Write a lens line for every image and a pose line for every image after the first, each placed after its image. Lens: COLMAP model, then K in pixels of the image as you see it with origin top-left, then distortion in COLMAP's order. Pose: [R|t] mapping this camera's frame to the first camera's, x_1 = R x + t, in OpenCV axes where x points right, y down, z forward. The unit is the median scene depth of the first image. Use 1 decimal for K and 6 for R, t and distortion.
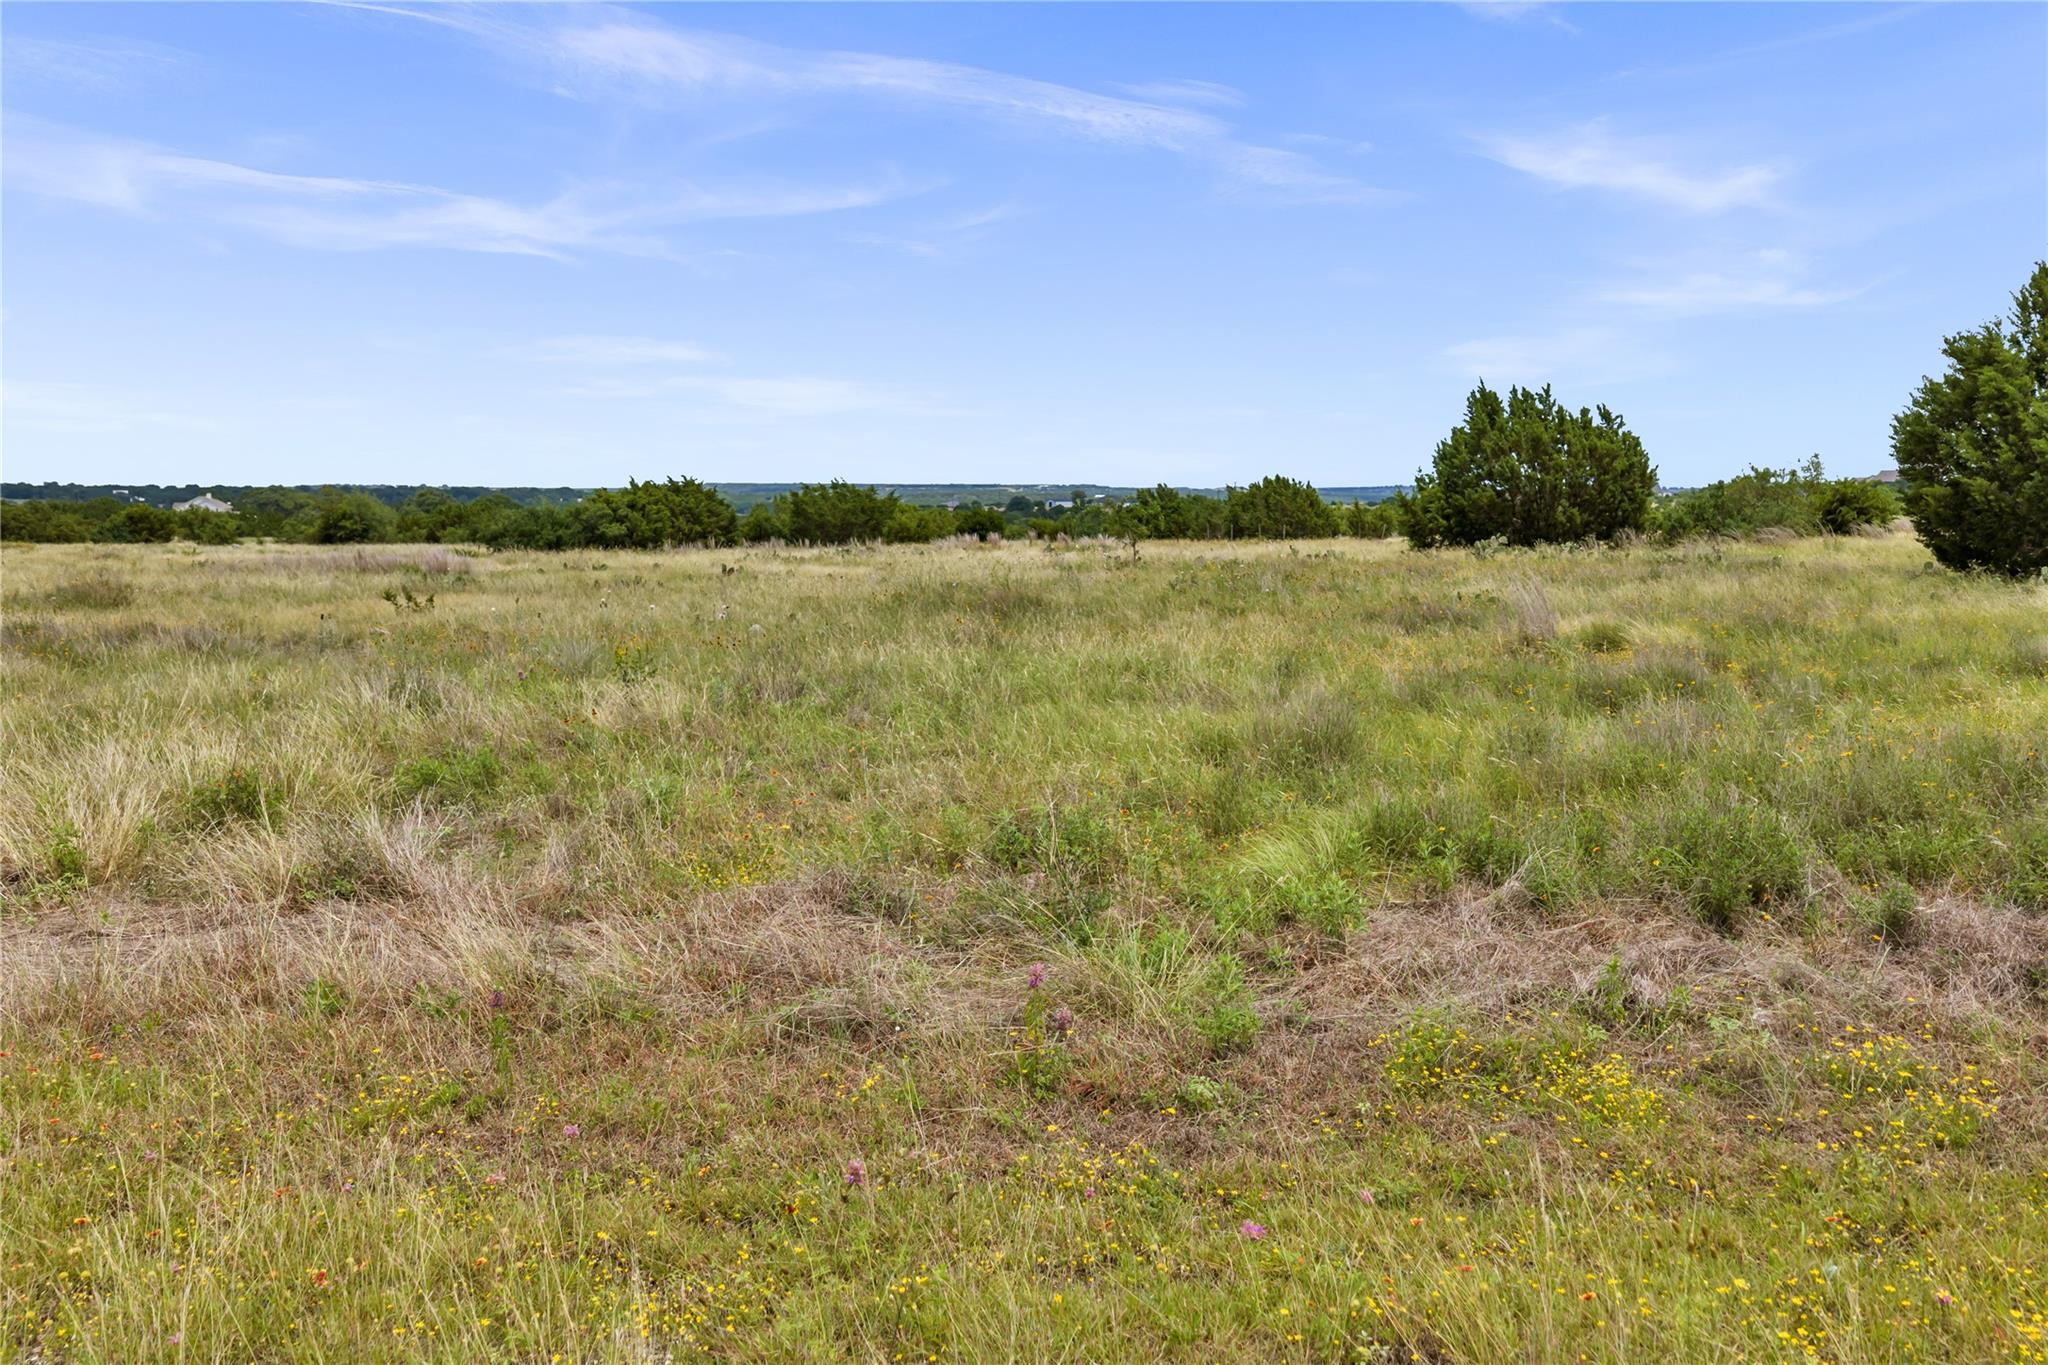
lens RADIAL K [[1688.7, 0, 1014.0], [0, 1688.7, 691.3], [0, 0, 1]] dist [0.016783, -0.033544]
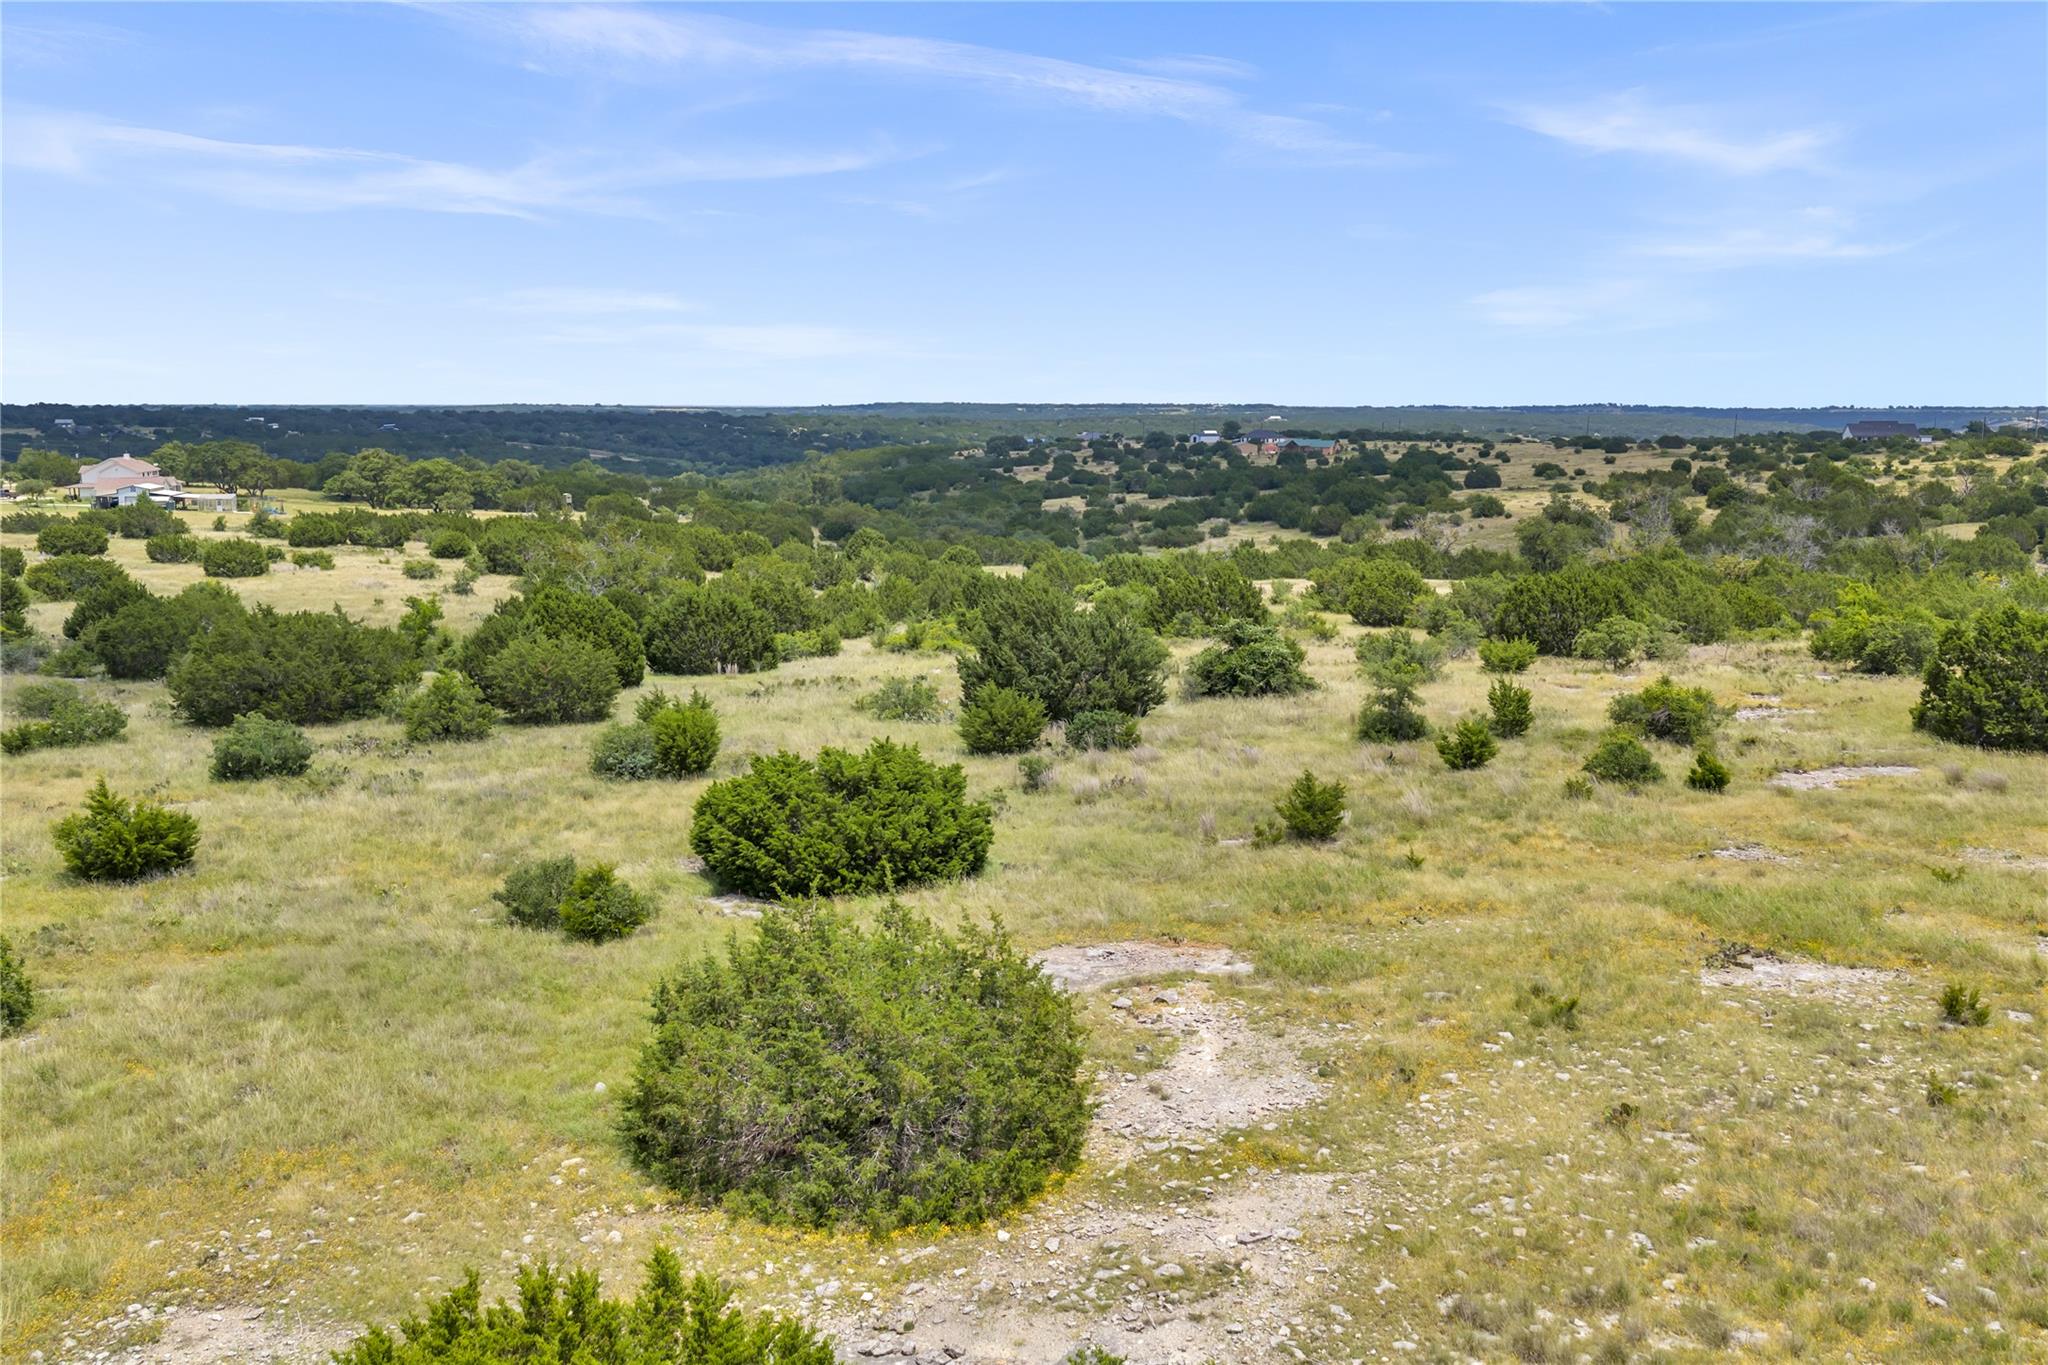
lens RADIAL K [[1688.7, 0, 1016.8], [0, 1688.7, 699.5], [0, 0, 1]] dist [0.016783, -0.033544]
pose [[0.994521, 0.016925, -0.103154, 0.027519], [-0.011384, 0.998472, 0.054076, -0.024832], [0.103912, -0.052606, 0.993194, 0.112381]]
